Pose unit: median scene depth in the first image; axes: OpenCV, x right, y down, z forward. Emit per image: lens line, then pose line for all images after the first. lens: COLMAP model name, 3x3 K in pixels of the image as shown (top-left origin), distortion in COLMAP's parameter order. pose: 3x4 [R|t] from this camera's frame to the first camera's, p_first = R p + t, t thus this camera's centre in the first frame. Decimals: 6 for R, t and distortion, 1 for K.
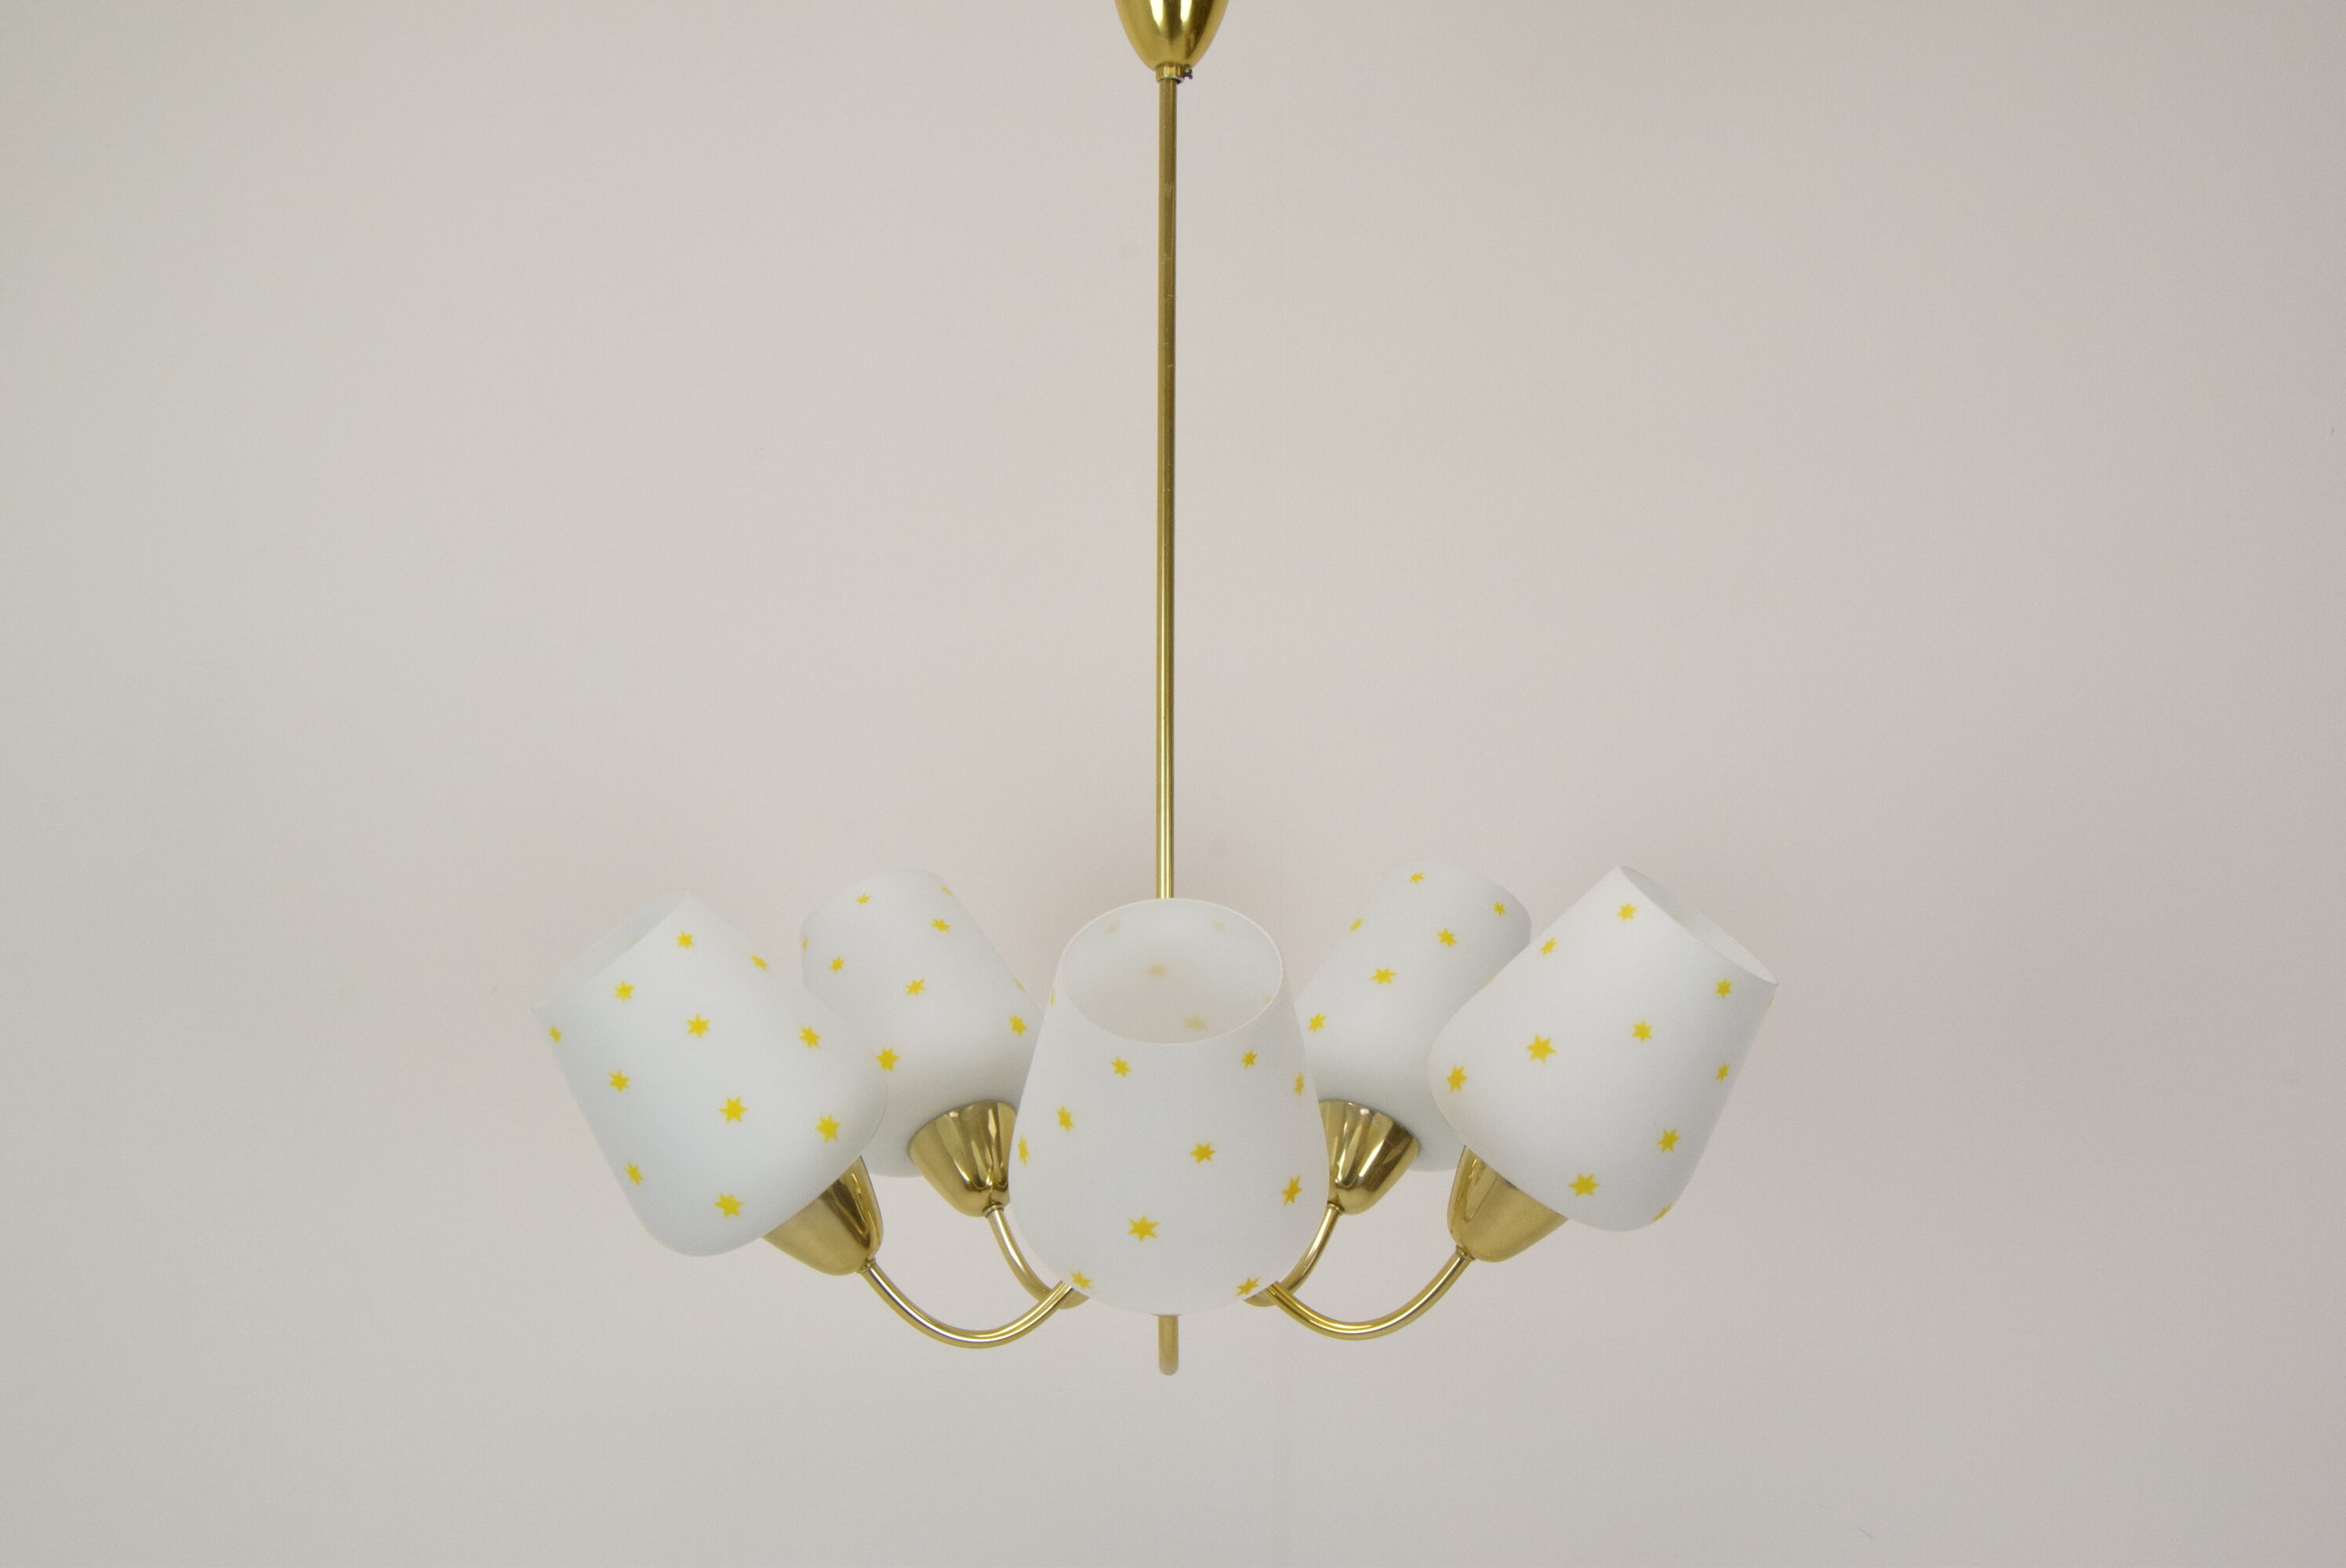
lens RADIAL K [[2983.5, 0, 1183.1], [0, 2983.5, 781.7], [0, 0, 1]] dist [-0.063968, 0.000000]
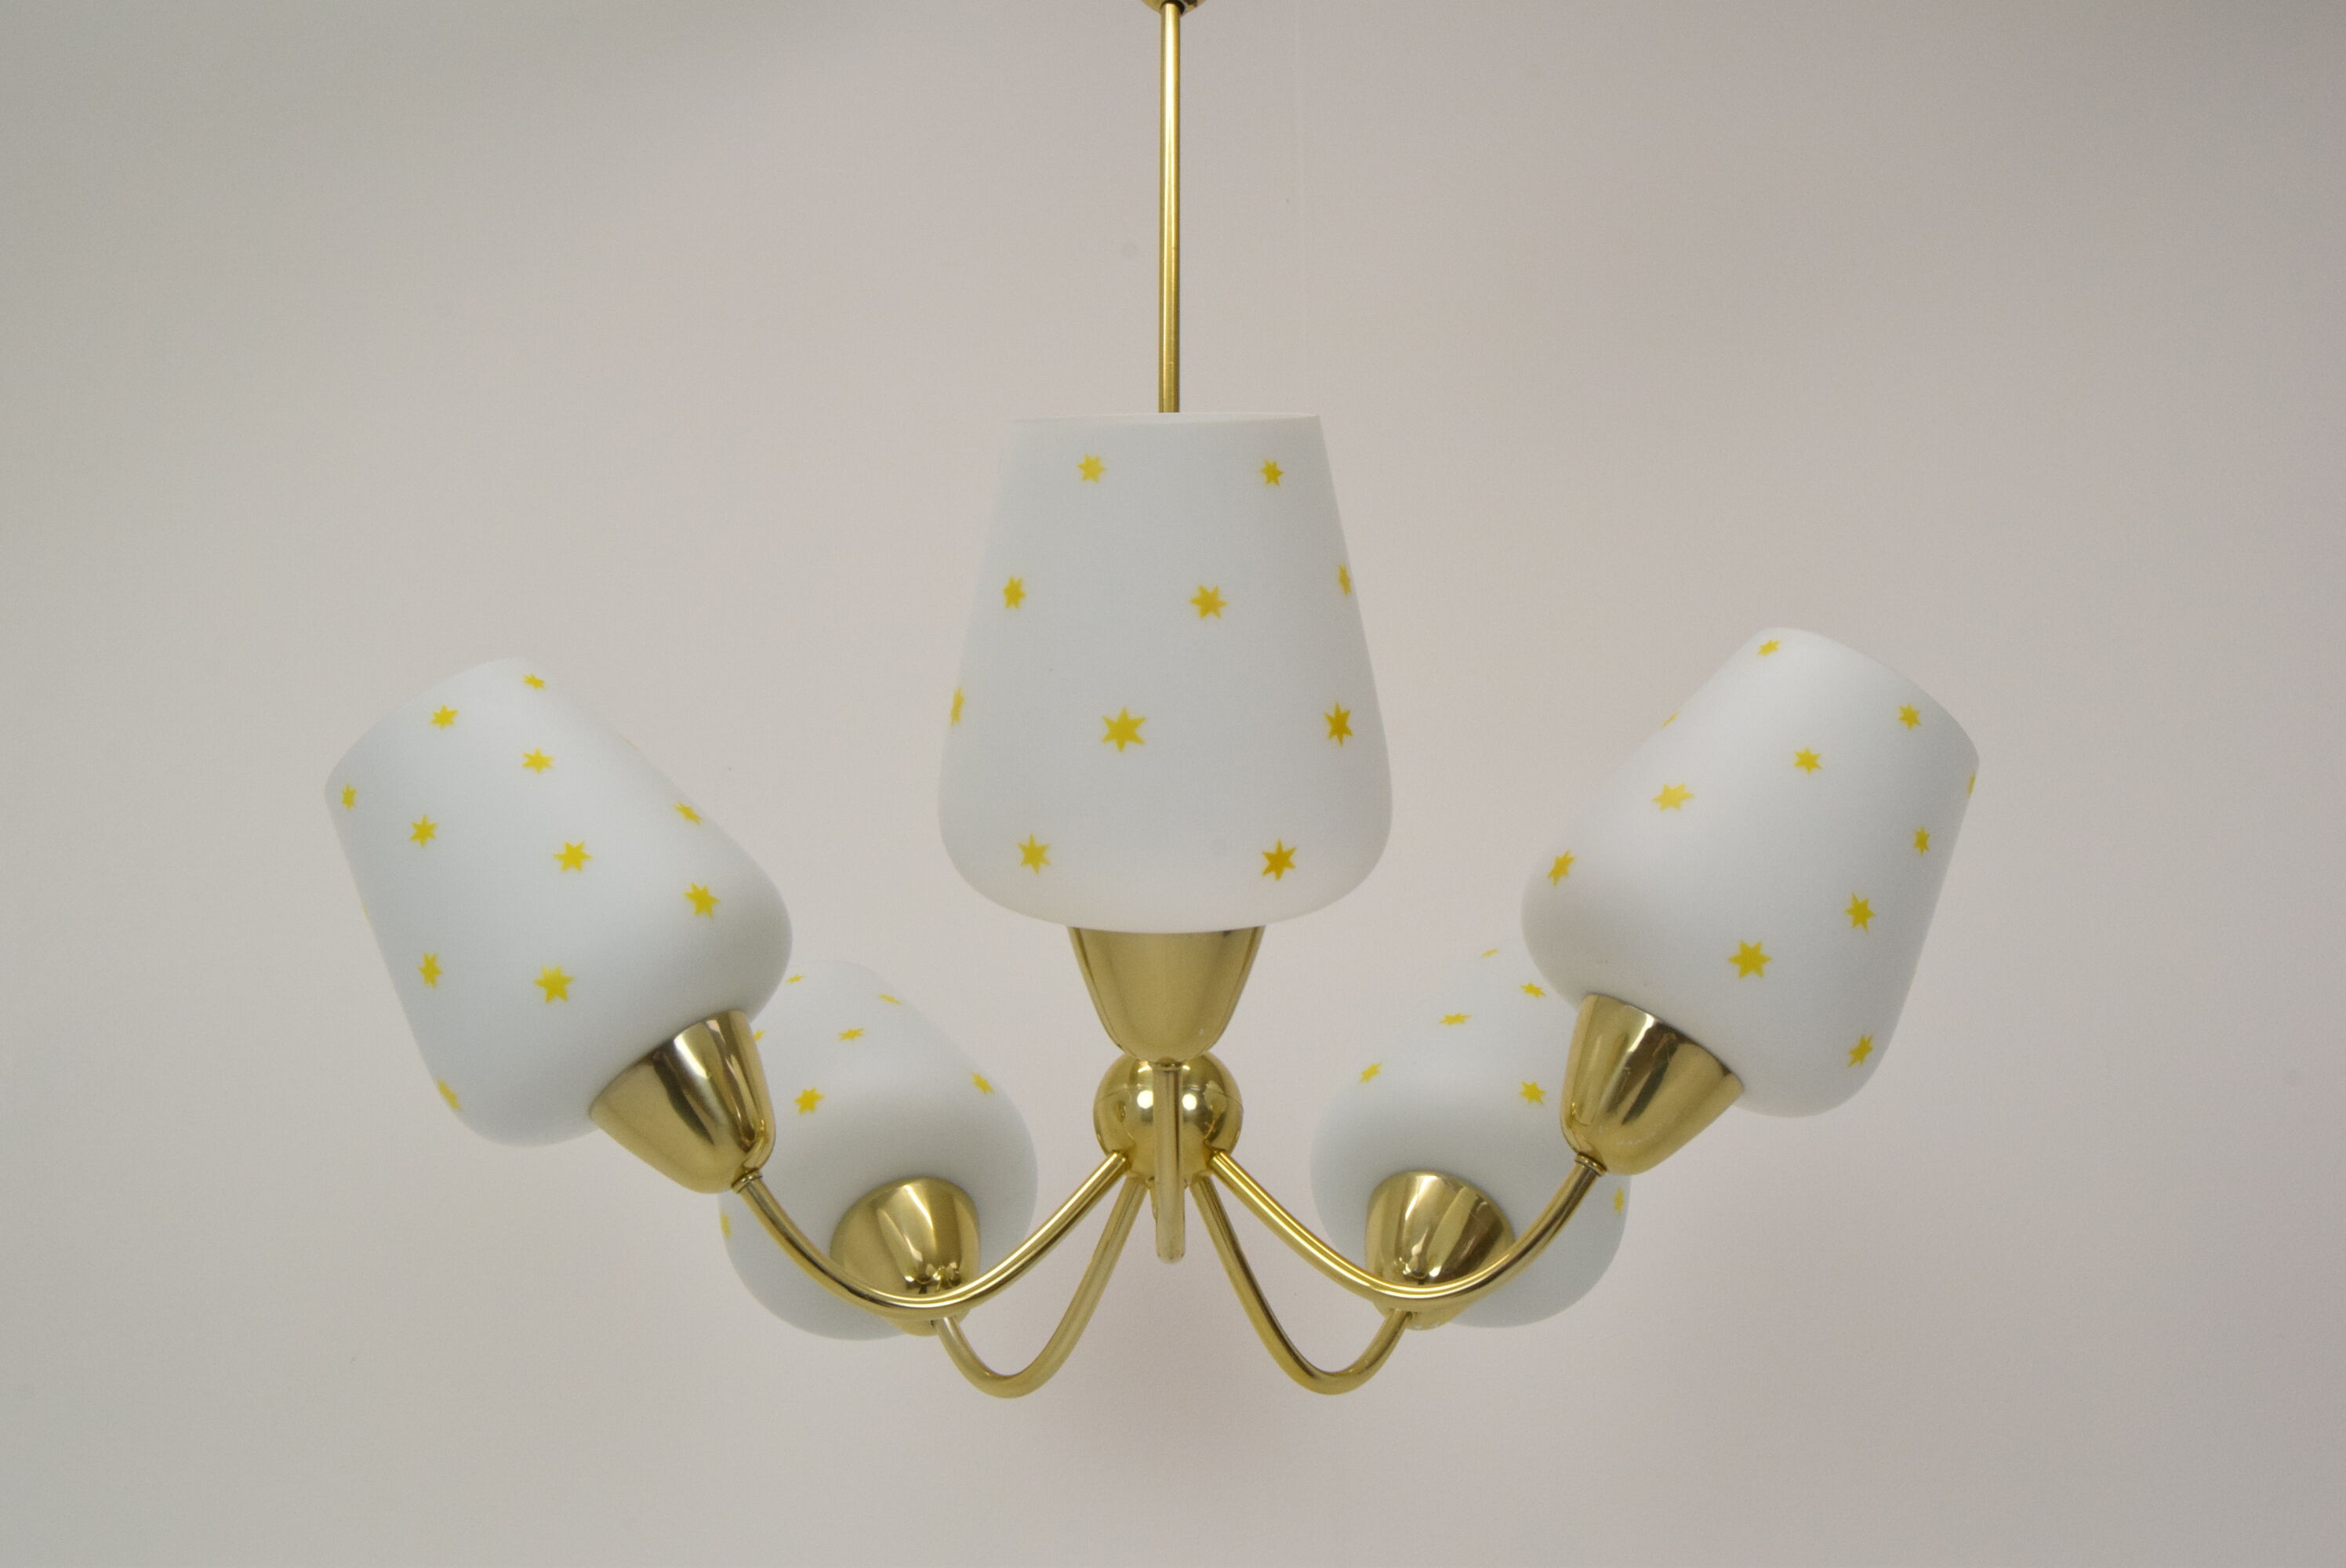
lens RADIAL K [[2785.6, 0, 1169.0], [0, 2785.6, 776.1], [0, 0, 1]] dist [-0.059559, 0.000000]
pose [[0.999795, -0.011578, -0.016614, 0.006481], [0.002478, 0.884210, -0.467083, 0.387101], [0.020098, 0.466946, 0.884058, 0.367422]]
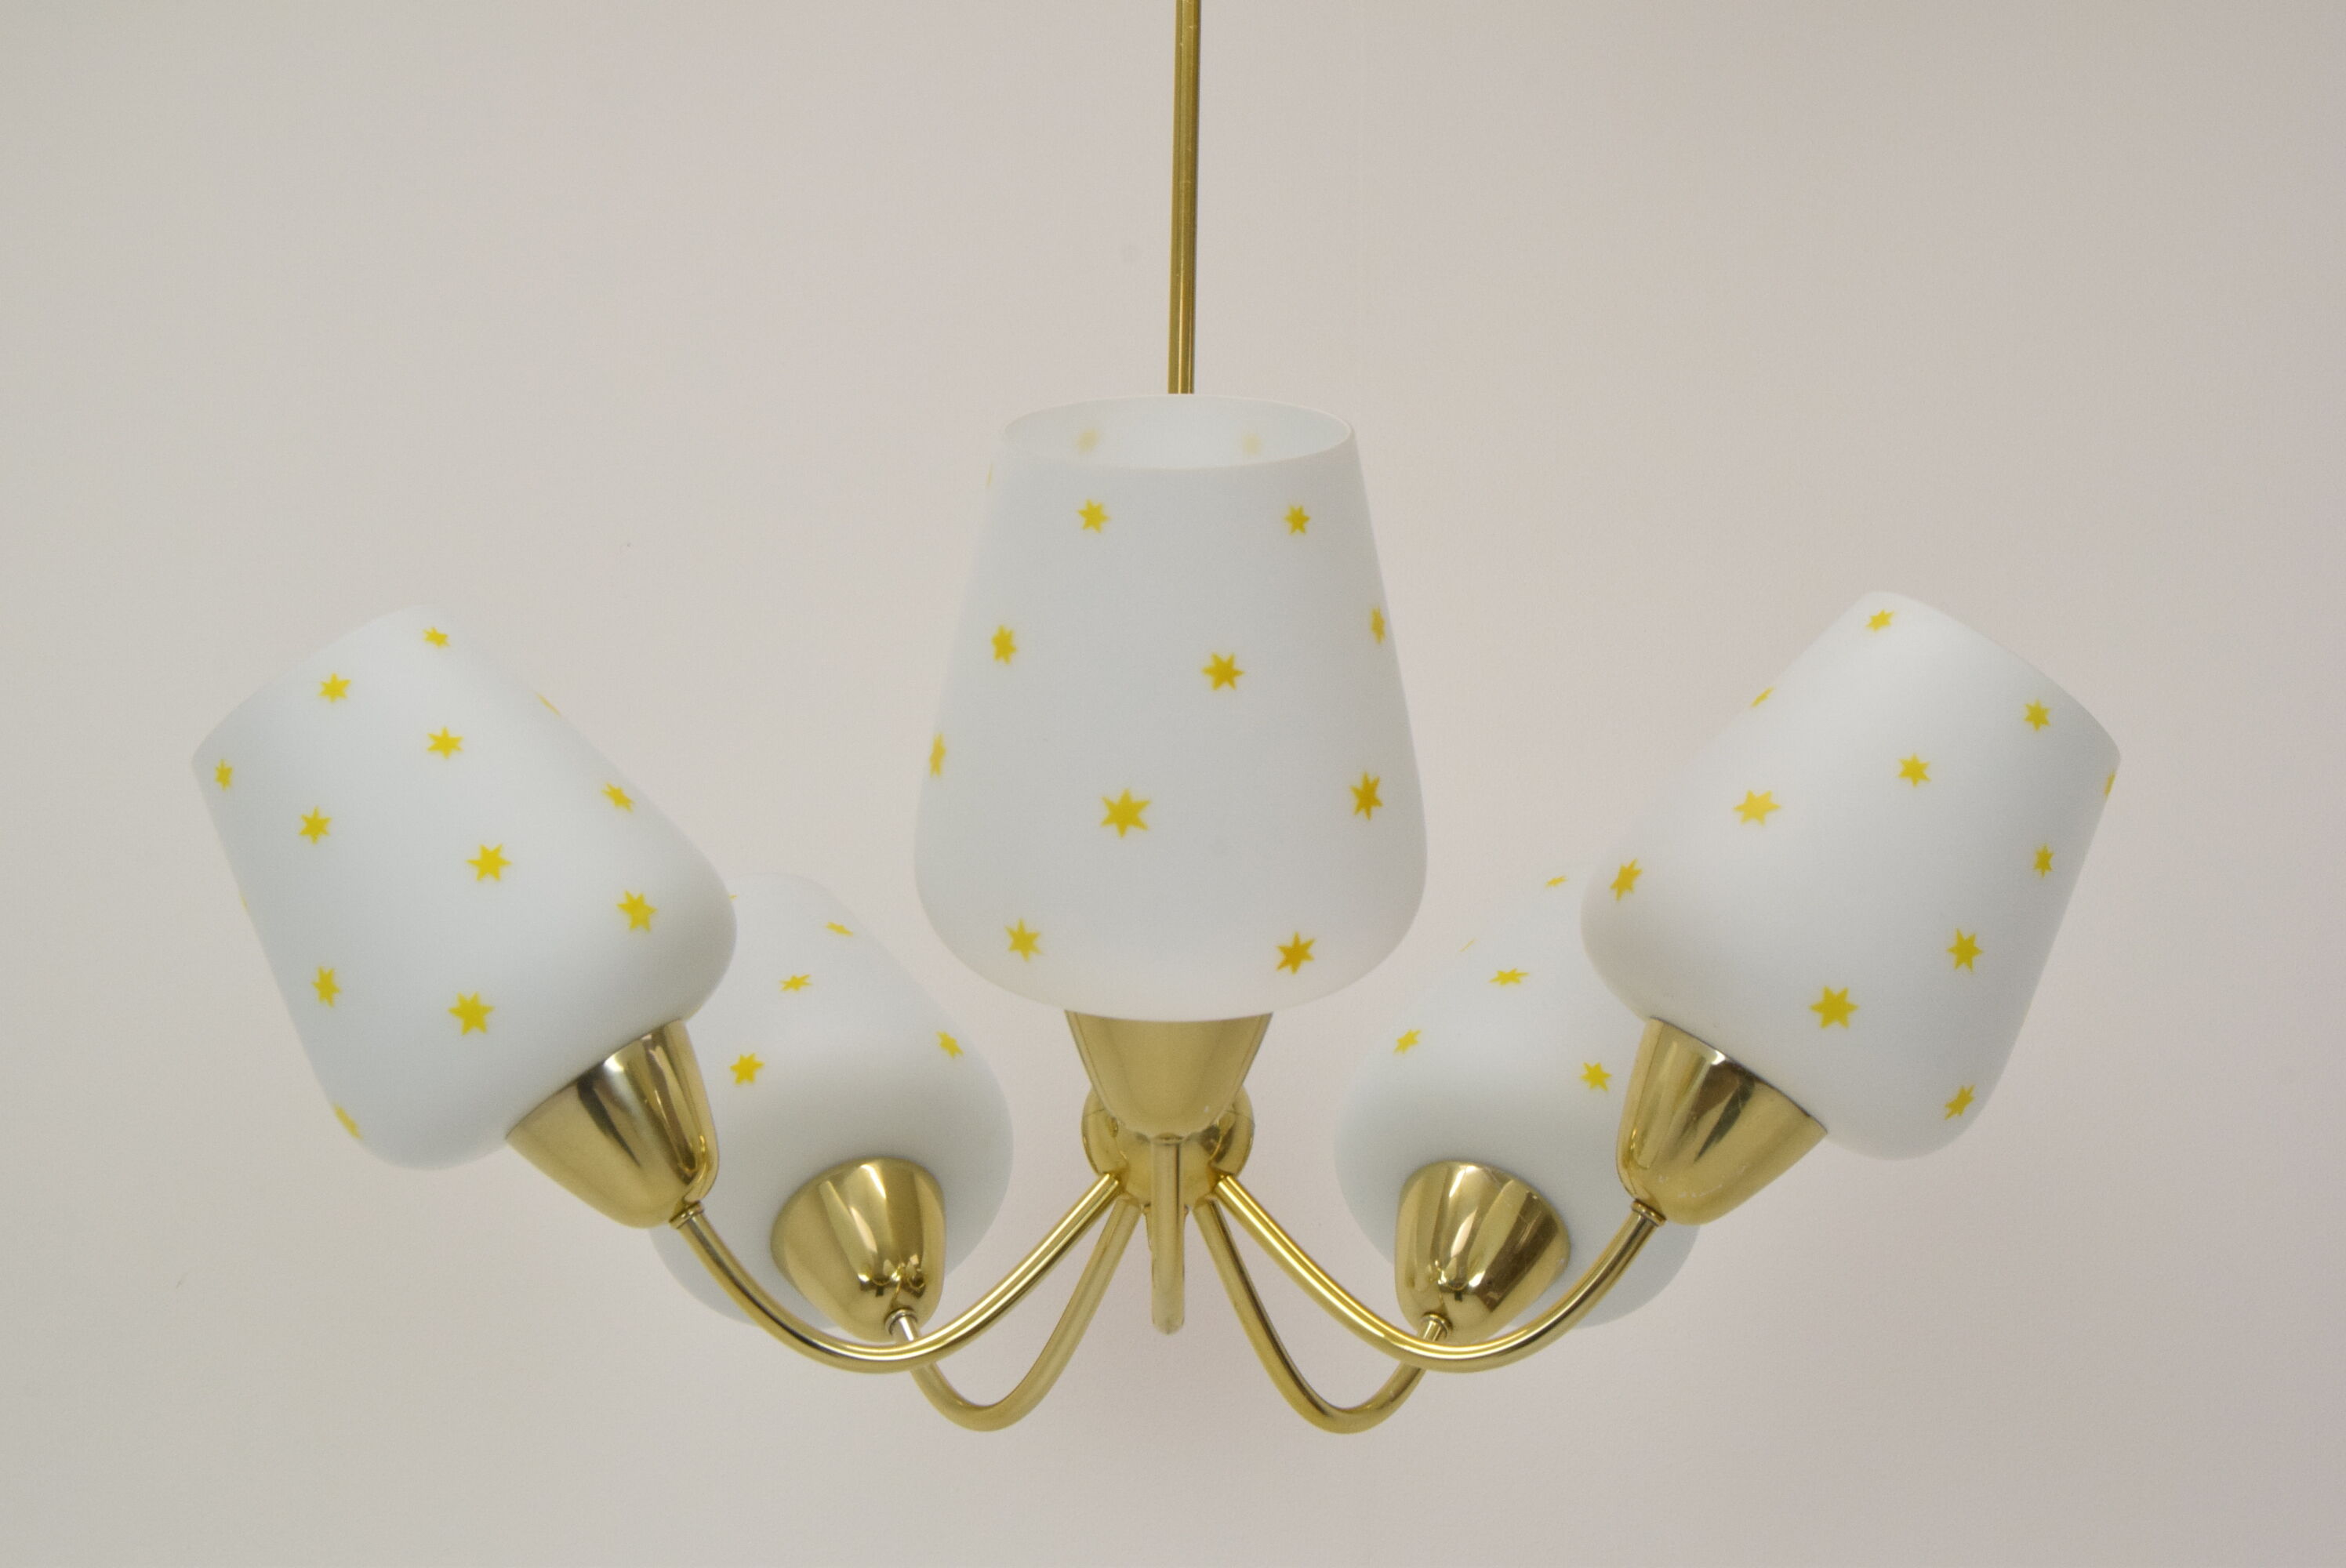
lens RADIAL K [[3866.6, 0, 1174.6], [0, 3866.6, 784.7], [0, 0, 1]] dist [-0.034263, 0.000000]
pose [[0.999827, 0.008382, -0.016604, 0.008483], [-0.013473, 0.941823, -0.335839, 0.347810], [0.012824, 0.336005, 0.941773, 0.205418]]
